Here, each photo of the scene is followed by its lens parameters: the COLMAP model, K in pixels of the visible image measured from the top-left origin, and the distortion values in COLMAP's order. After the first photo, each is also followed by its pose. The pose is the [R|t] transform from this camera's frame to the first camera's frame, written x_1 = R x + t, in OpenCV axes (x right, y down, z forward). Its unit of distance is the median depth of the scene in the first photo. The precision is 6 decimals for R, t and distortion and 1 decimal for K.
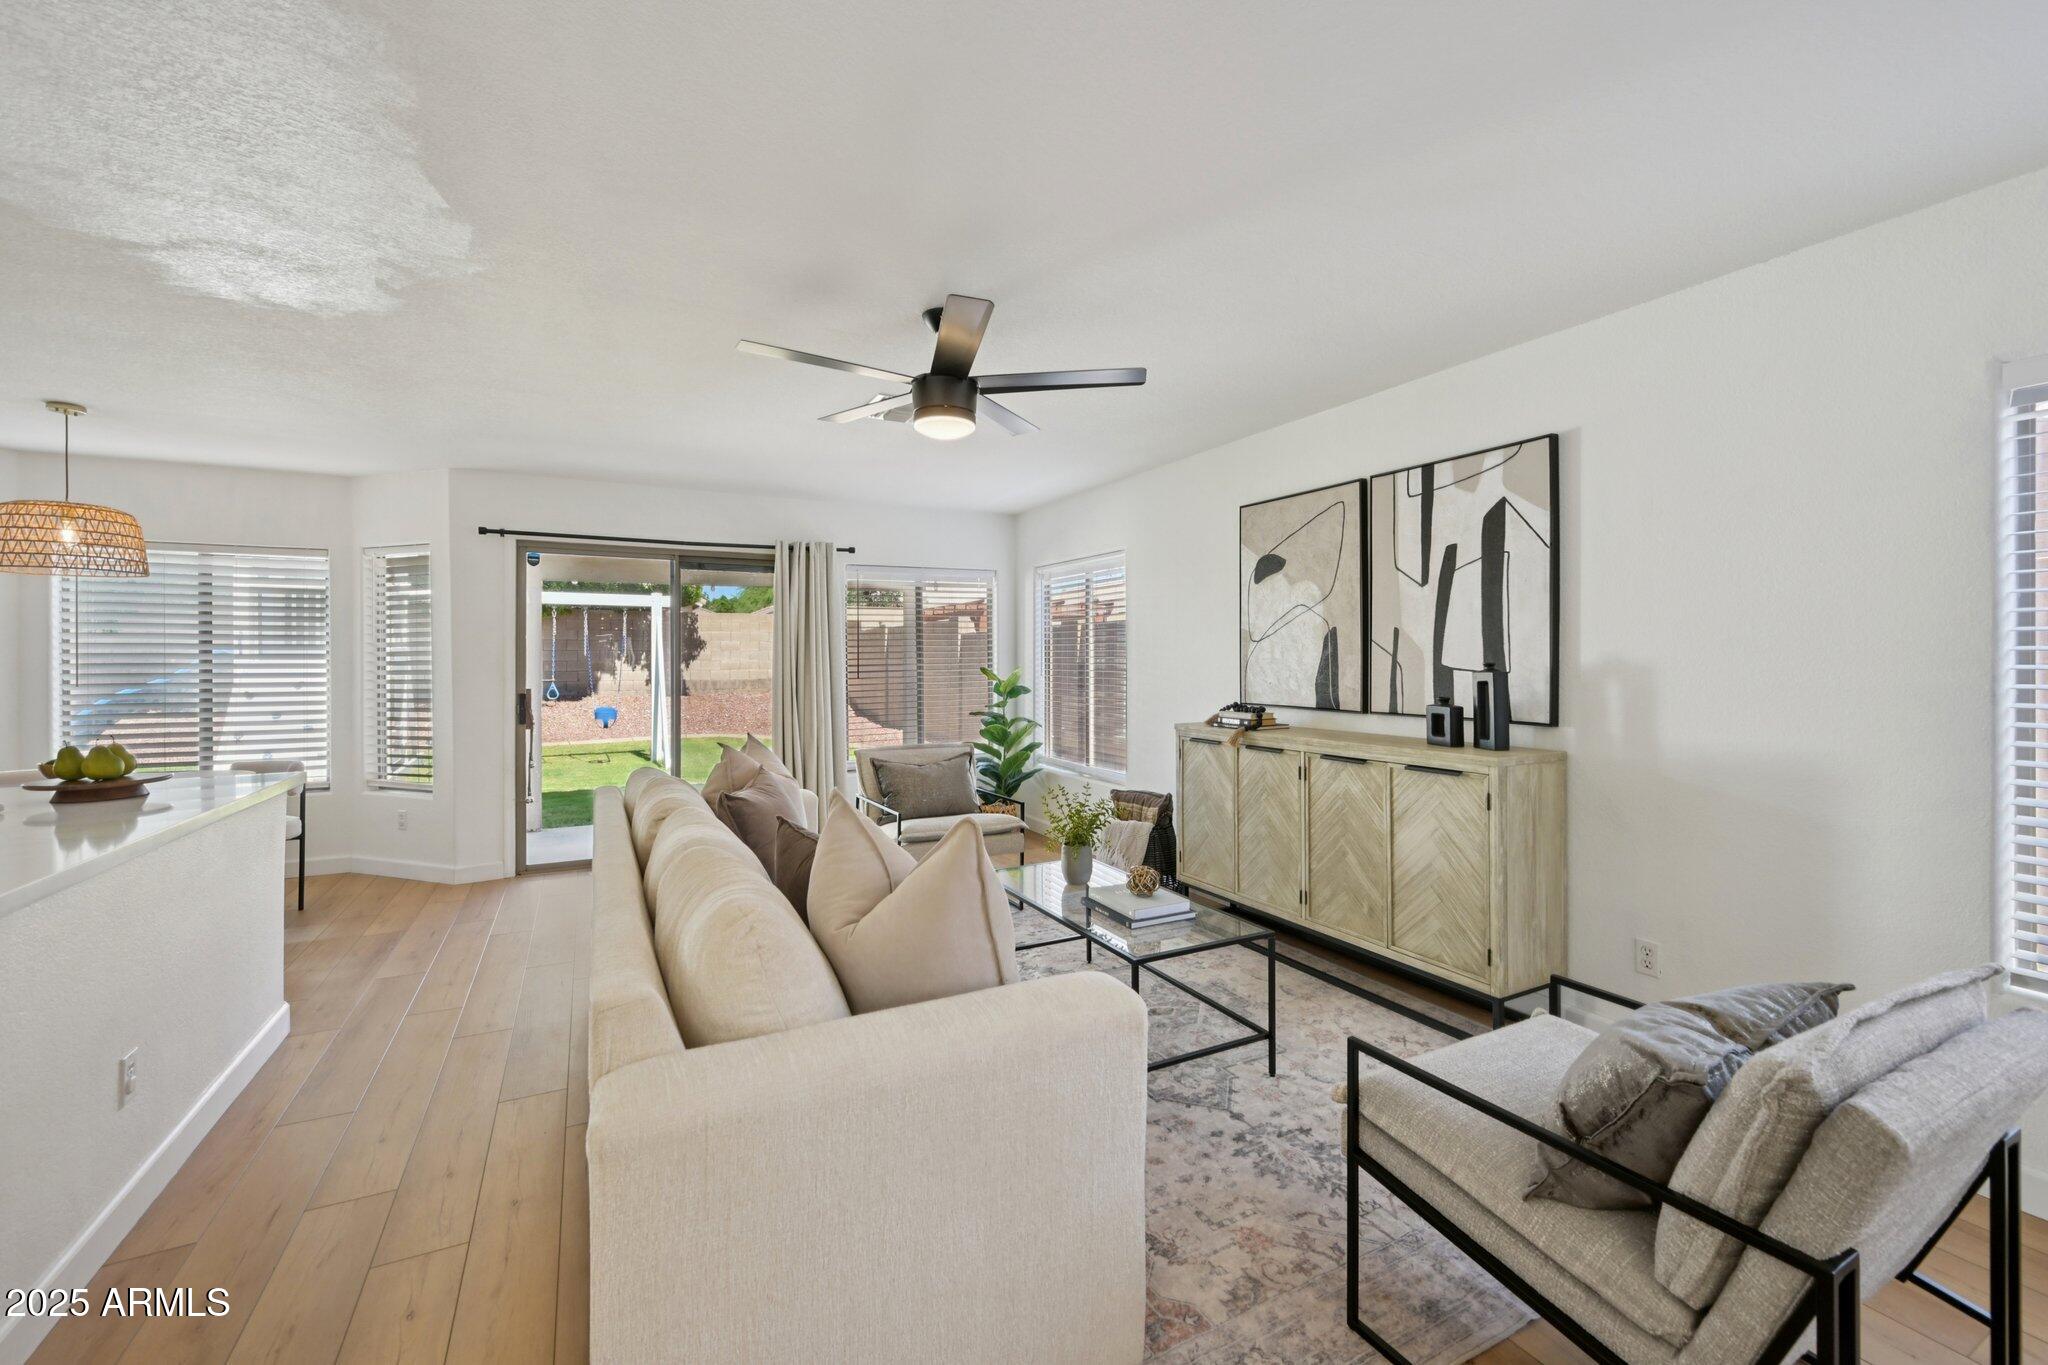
lens RADIAL K [[833.1, 0, 1025.6], [0, 833.1, 664.3], [0, 0, 1]] dist [0.008330, 0.000414]
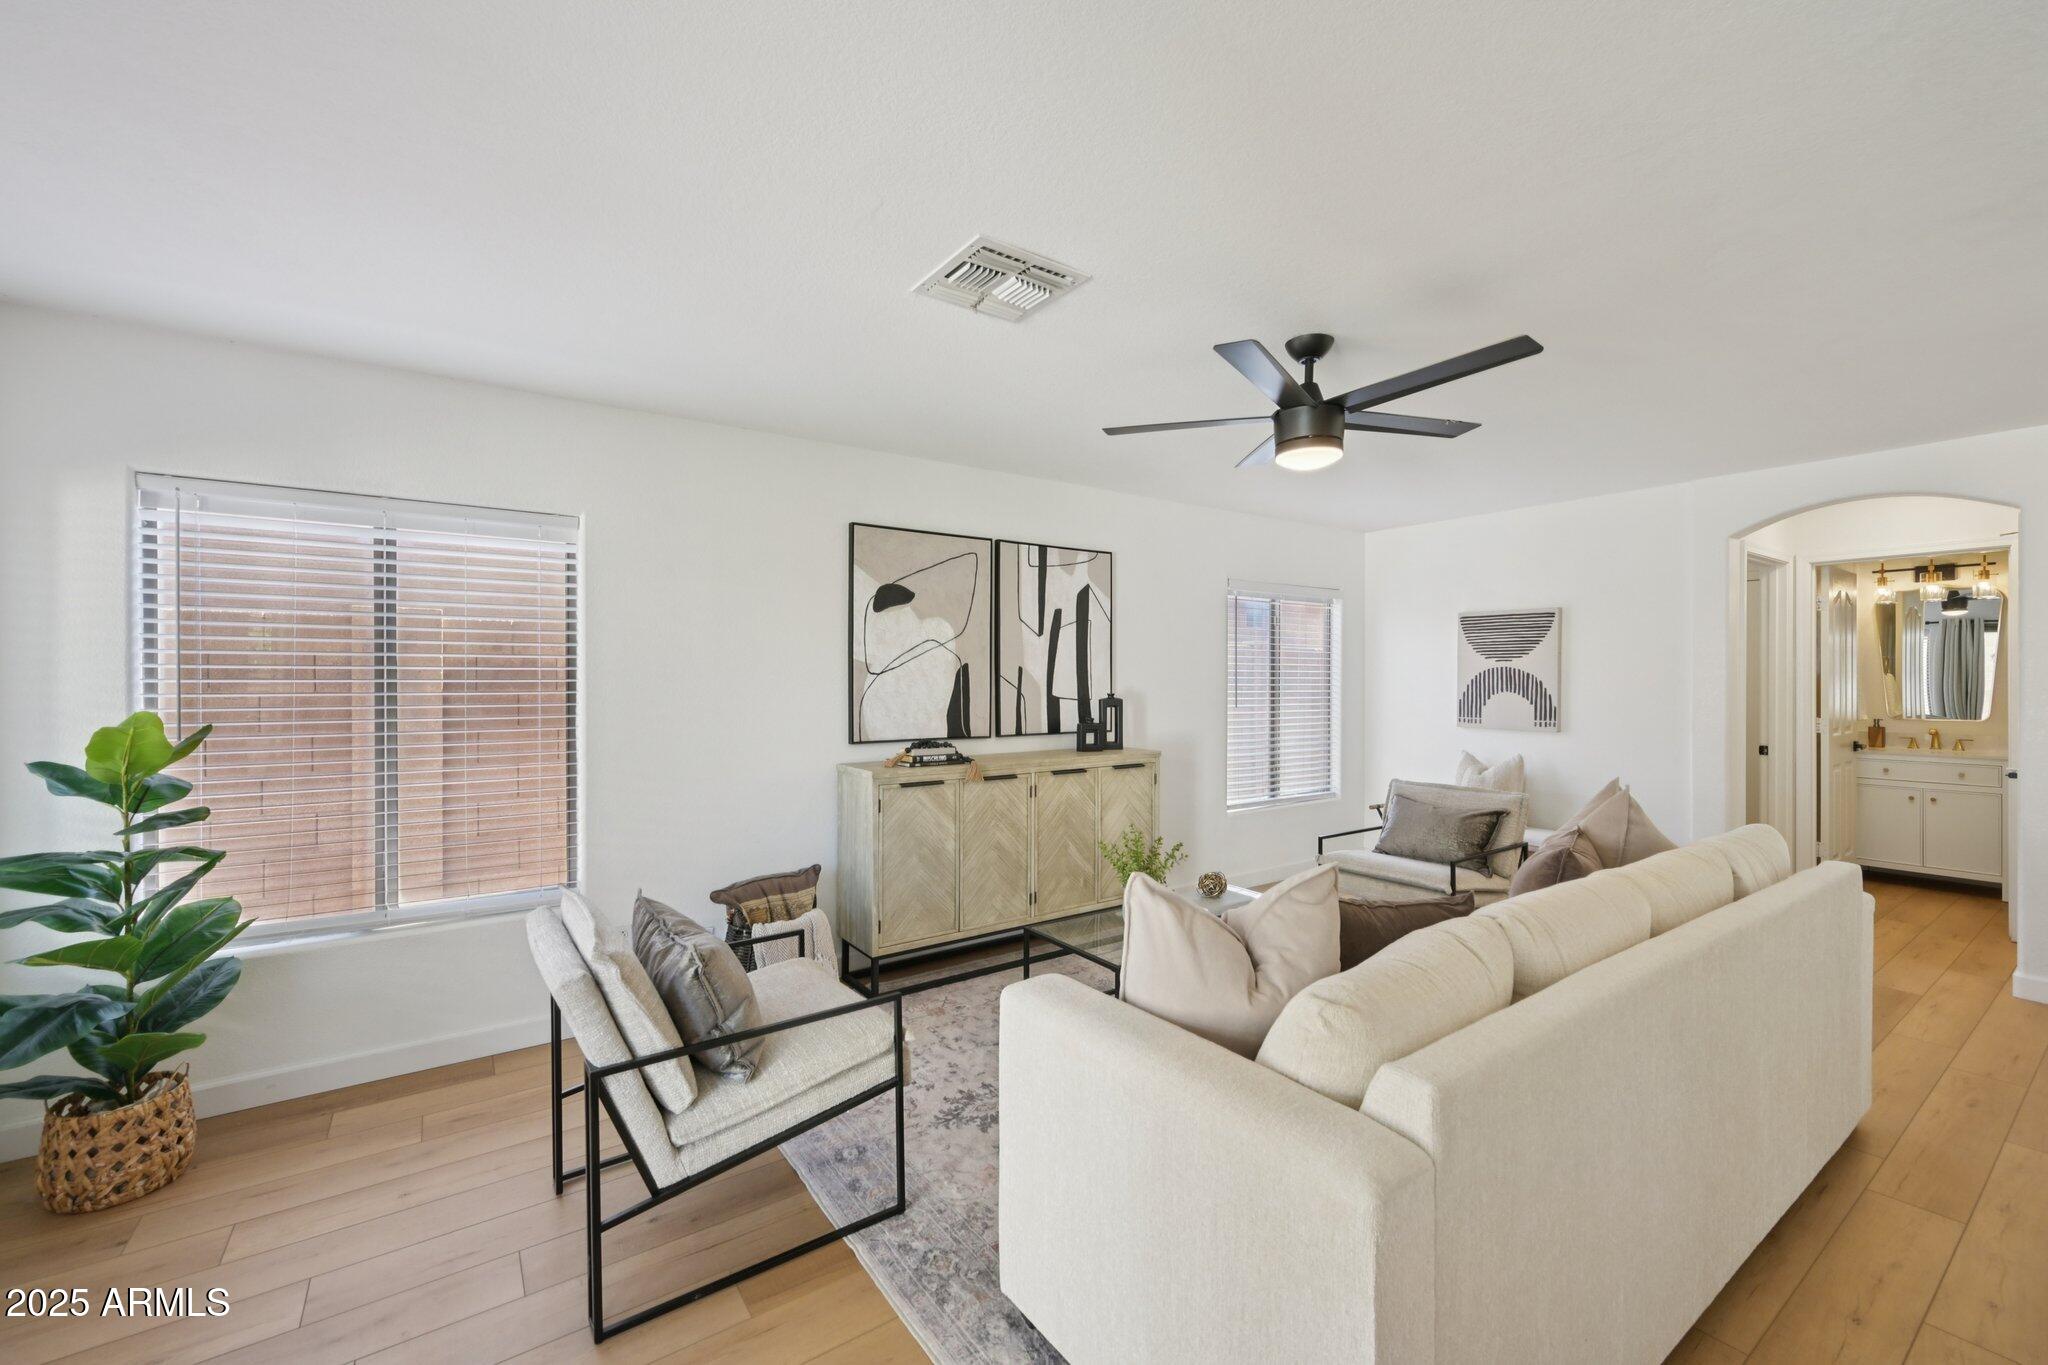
lens RADIAL K [[827.9, 0, 1024.0], [0, 827.9, 682.5], [0, 0, 1]] dist [0.001087, 0.000117]
pose [[-0.125890, -0.006744, 0.992021, -0.811994], [0.003543, 0.999967, 0.007247, -0.029137], [-0.992038, 0.004427, -0.125862, 1.169067]]
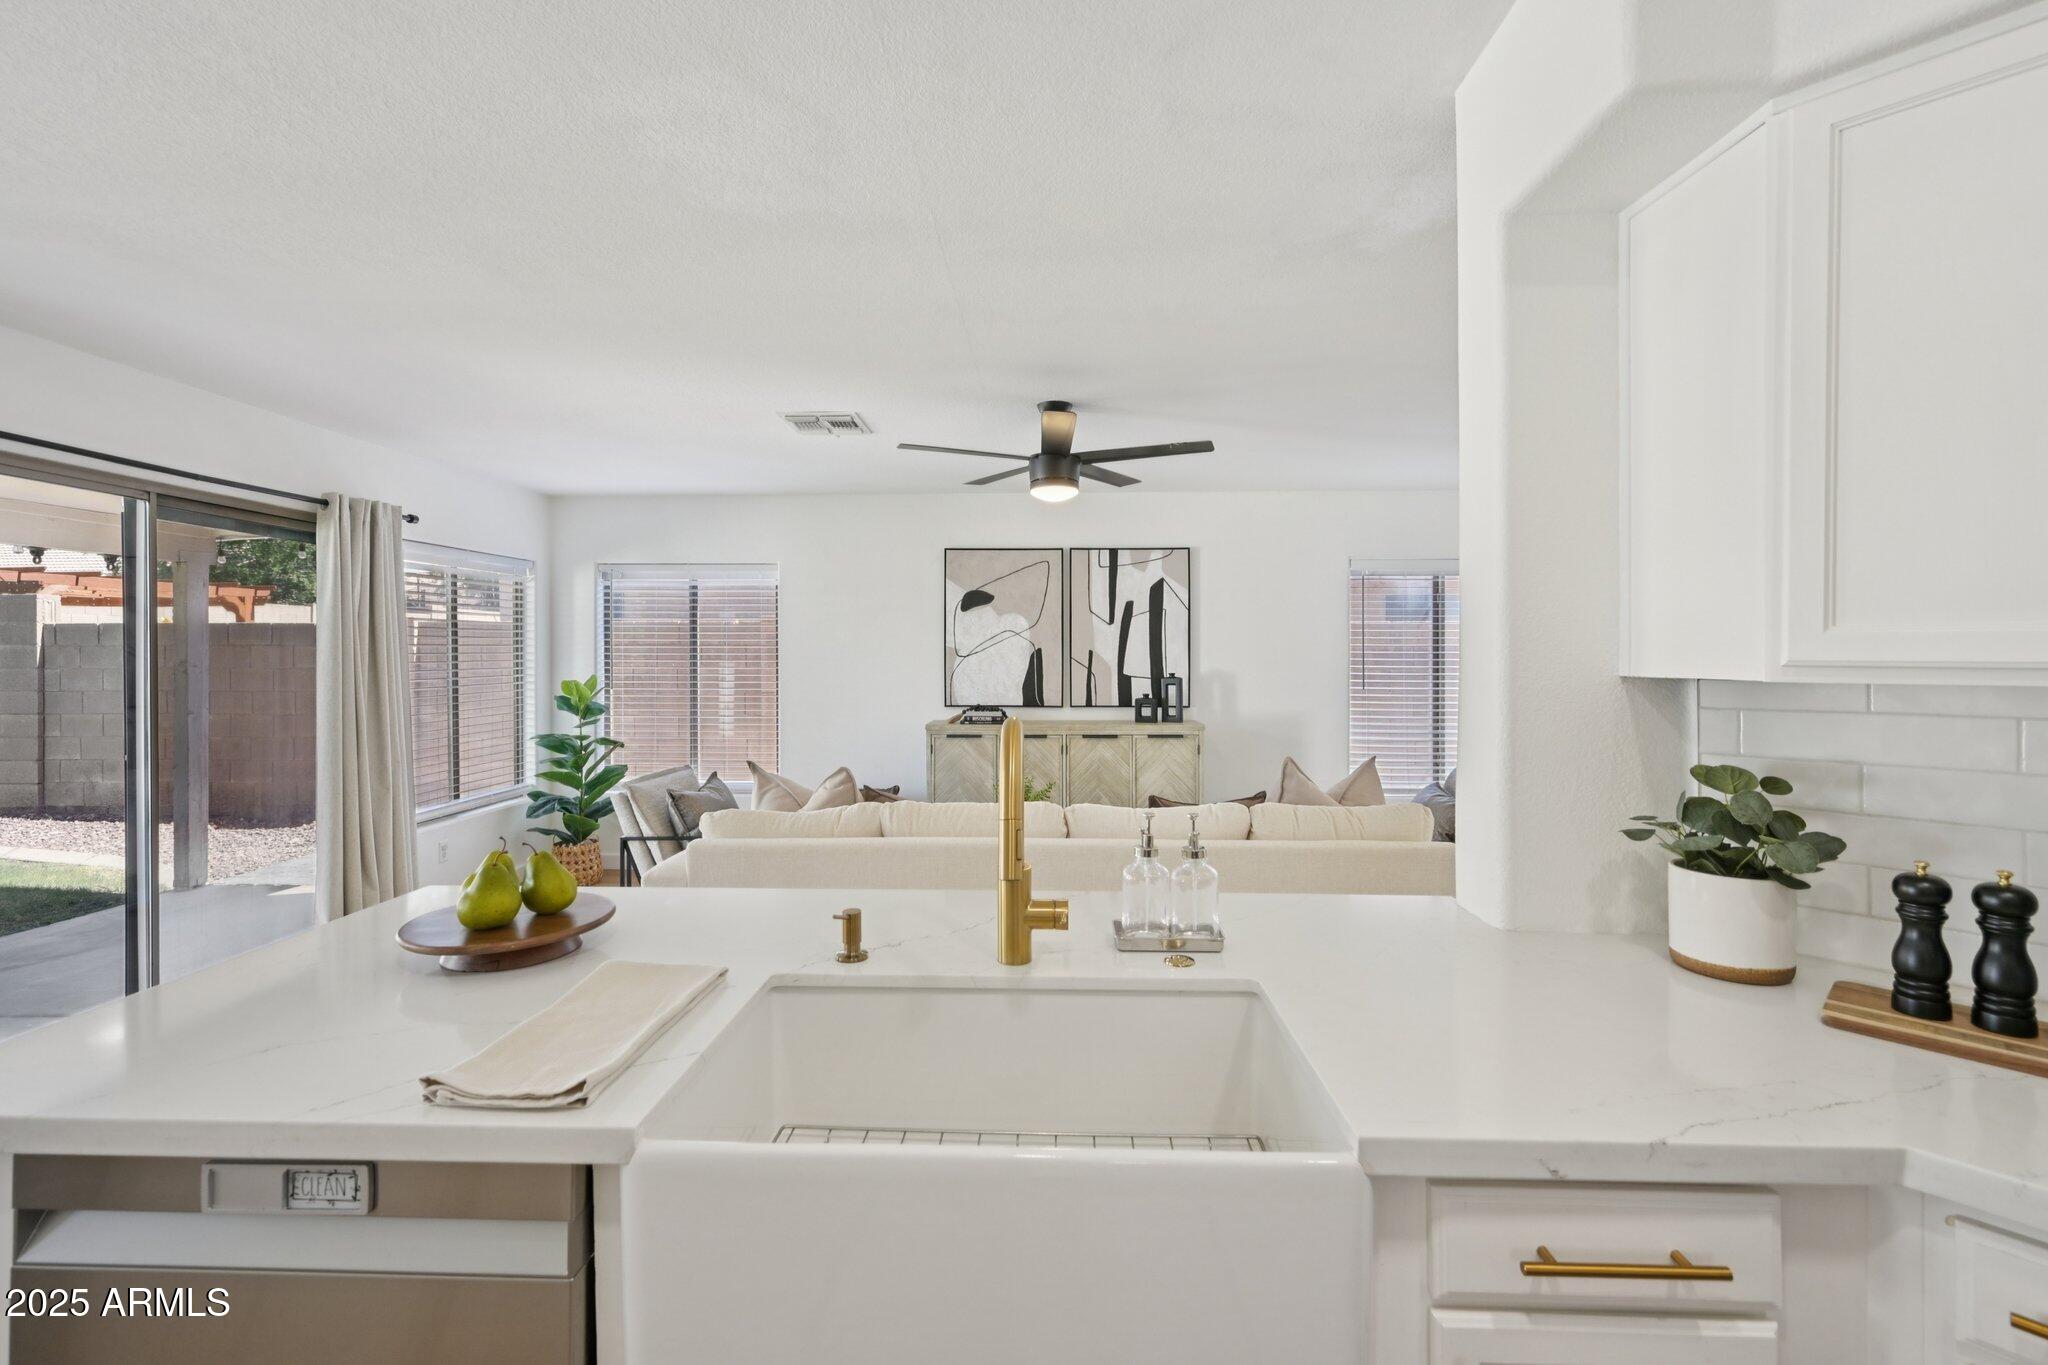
lens RADIAL K [[875.9, 0, 1027.9], [0, 875.9, 674.3], [0, 0, 1]] dist [0.002038, 0.000360]
pose [[0.494854, -0.016253, 0.868824, -1.035893], [0.003545, 0.999855, 0.016685, -0.027236], [-0.868969, -0.005177, 0.494839, 0.303491]]
